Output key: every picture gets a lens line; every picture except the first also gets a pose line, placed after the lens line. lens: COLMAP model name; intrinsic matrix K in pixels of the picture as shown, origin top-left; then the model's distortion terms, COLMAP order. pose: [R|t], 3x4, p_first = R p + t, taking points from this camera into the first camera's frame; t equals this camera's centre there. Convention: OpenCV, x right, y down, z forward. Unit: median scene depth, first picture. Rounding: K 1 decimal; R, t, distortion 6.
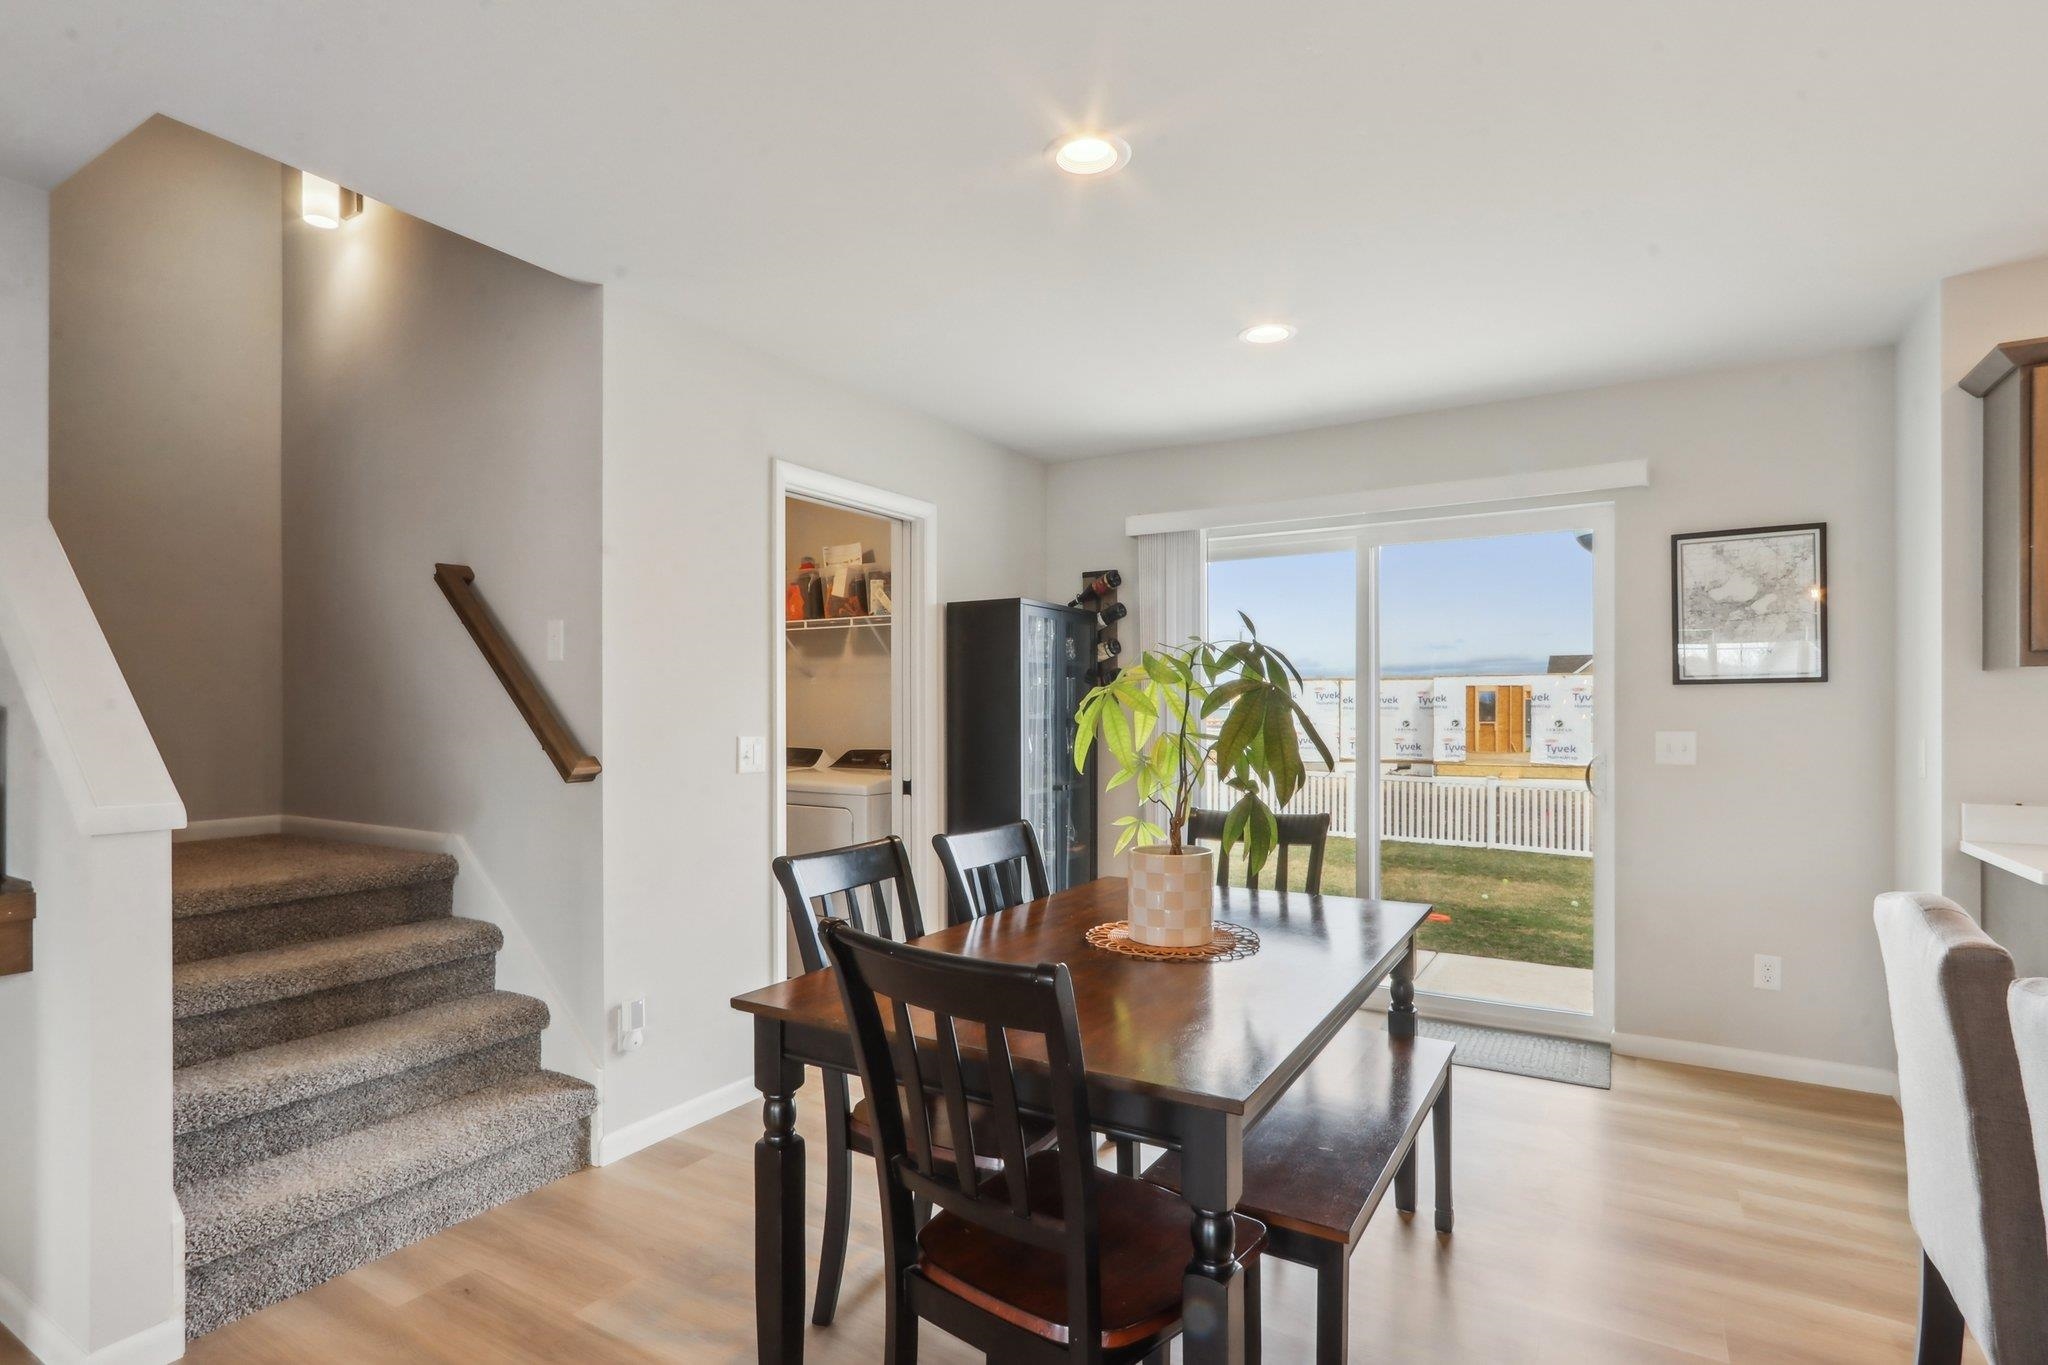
lens RADIAL K [[1022.2, 0, 1005.3], [0, 1022.2, 713.7], [0, 0, 1]] dist [-0.003913, 0.005828]
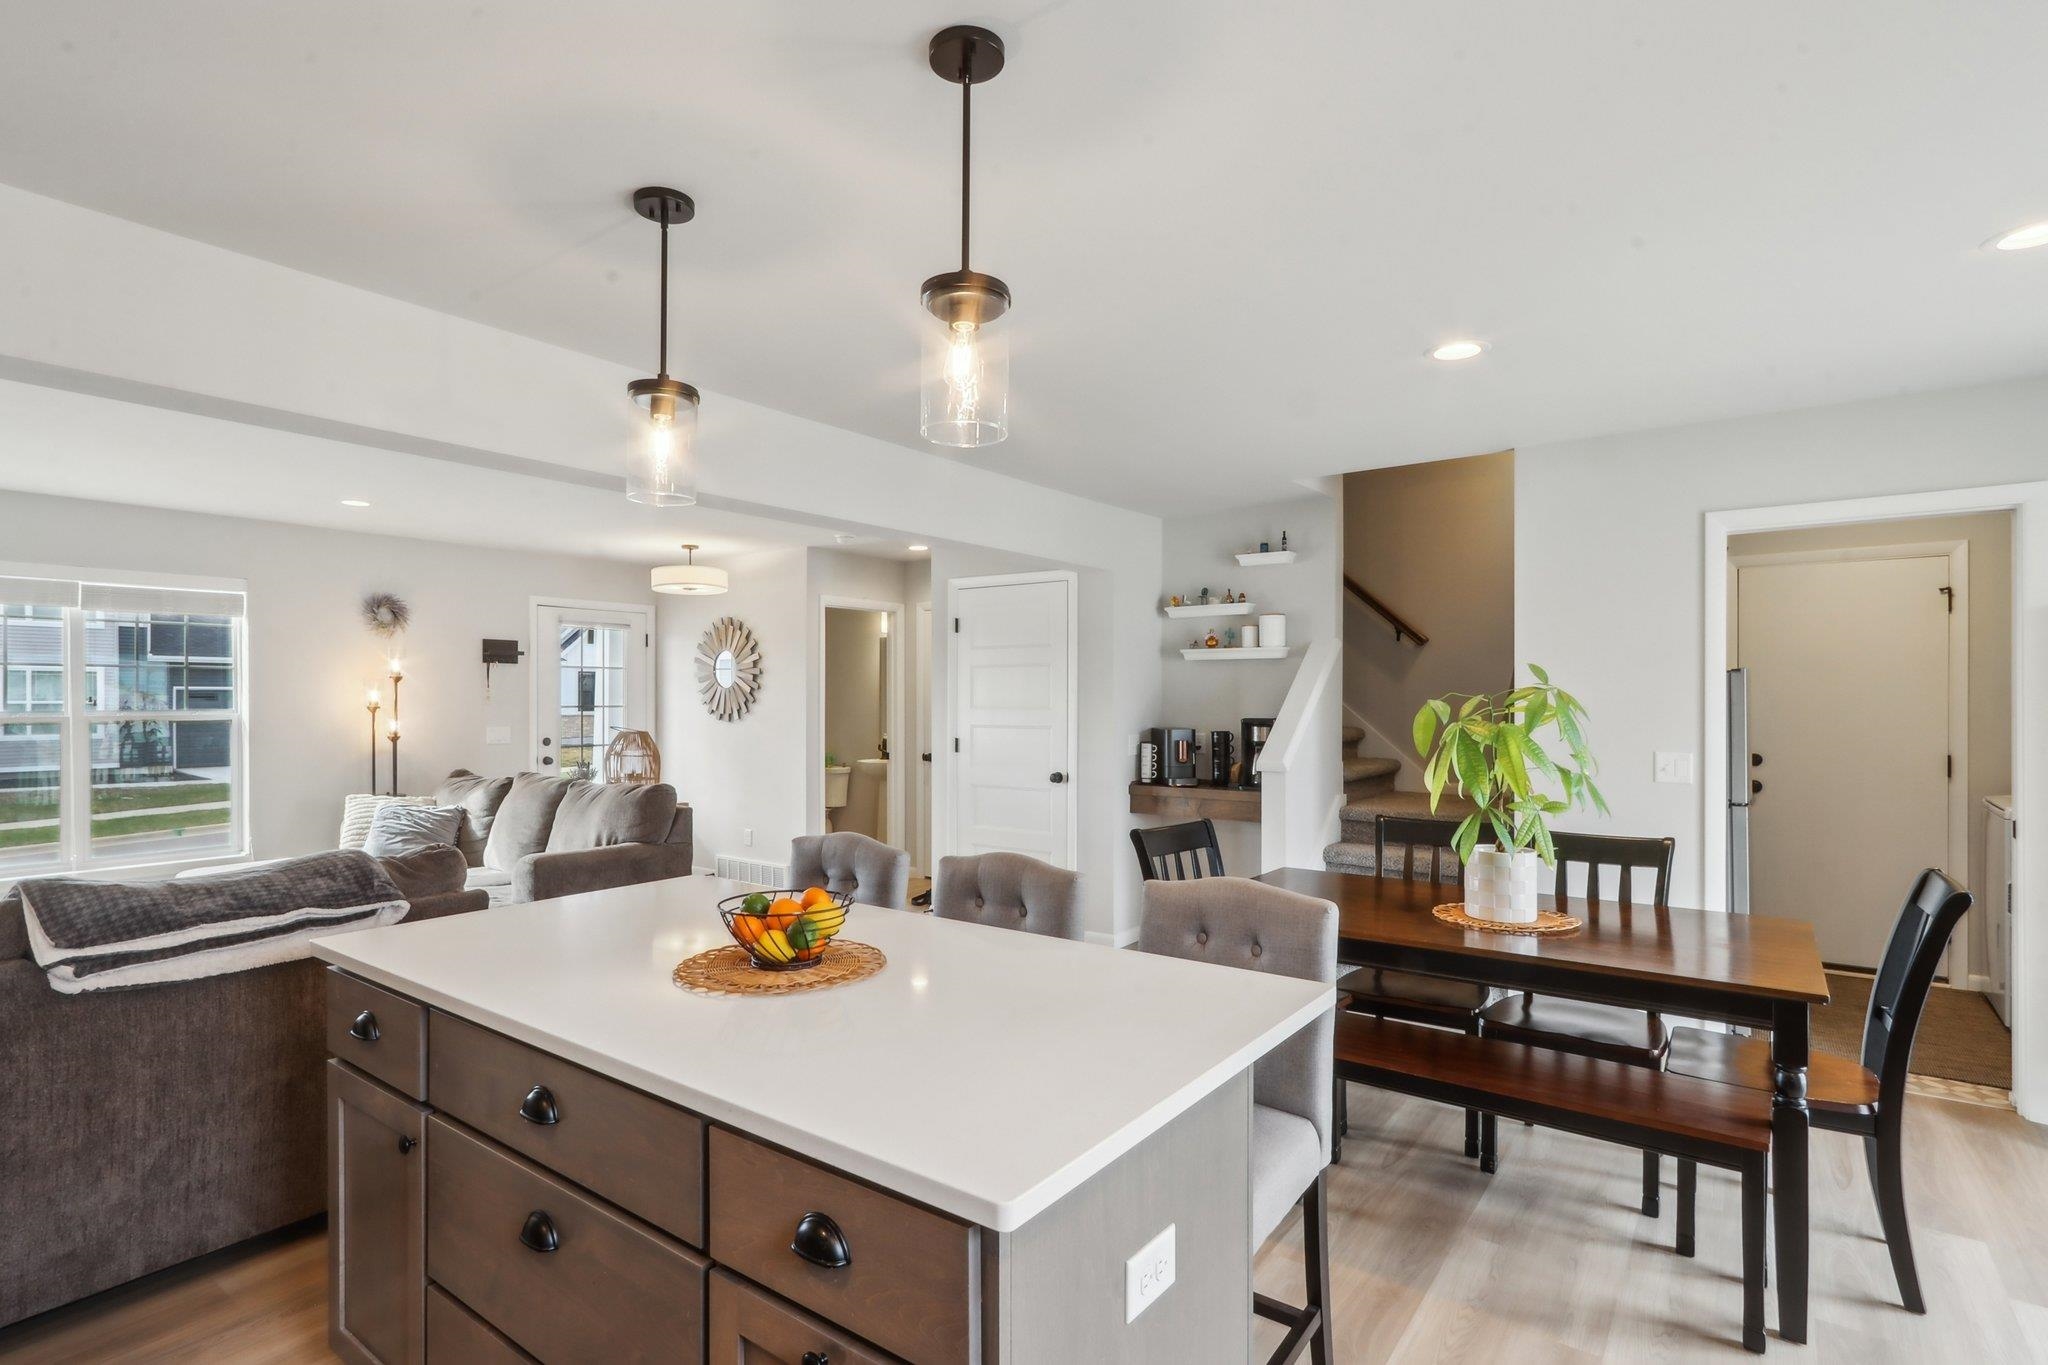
lens RADIAL K [[1022.2, 0, 993.7], [0, 1022.2, 700.3], [0, 0, 1]] dist [-0.003913, 0.005828]
pose [[-0.110440, 0.002249, -0.993880, 1.000245], [-0.005207, 0.999982, 0.002841, -0.037781], [0.993869, 0.005489, -0.110426, 0.328723]]
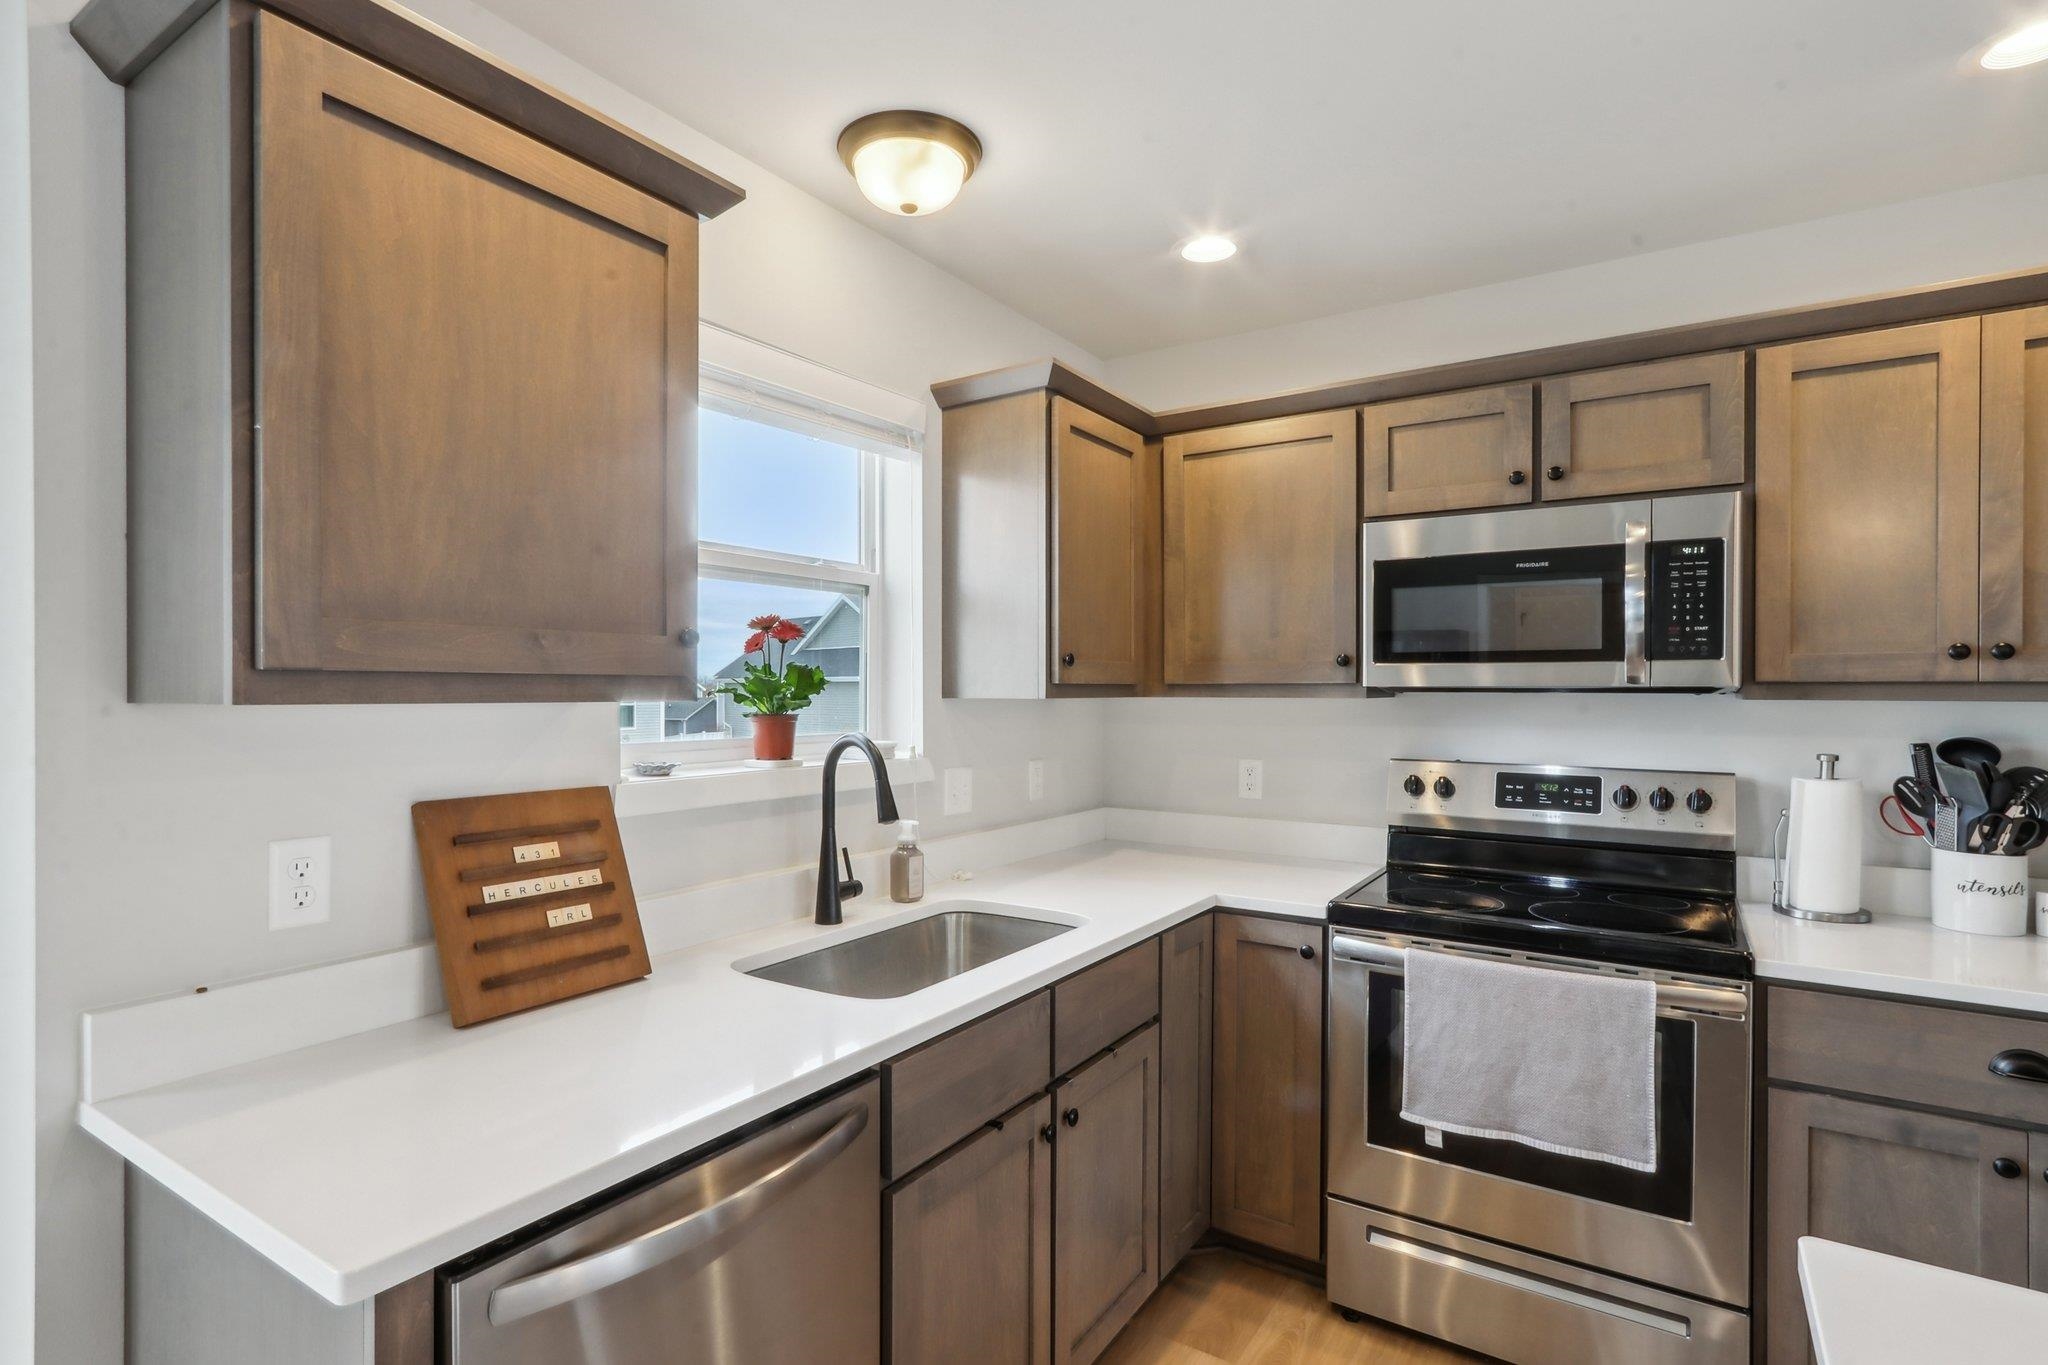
lens RADIAL K [[1022.2, 0, 992.5], [0, 1022.2, 691.9], [0, 0, 1]] dist [-0.003913, 0.005828]
pose [[0.046193, -0.003244, 0.998927, 0.428760], [0.004486, 0.999985, 0.003040, -0.037836], [-0.998922, 0.004341, 0.046207, 0.489393]]
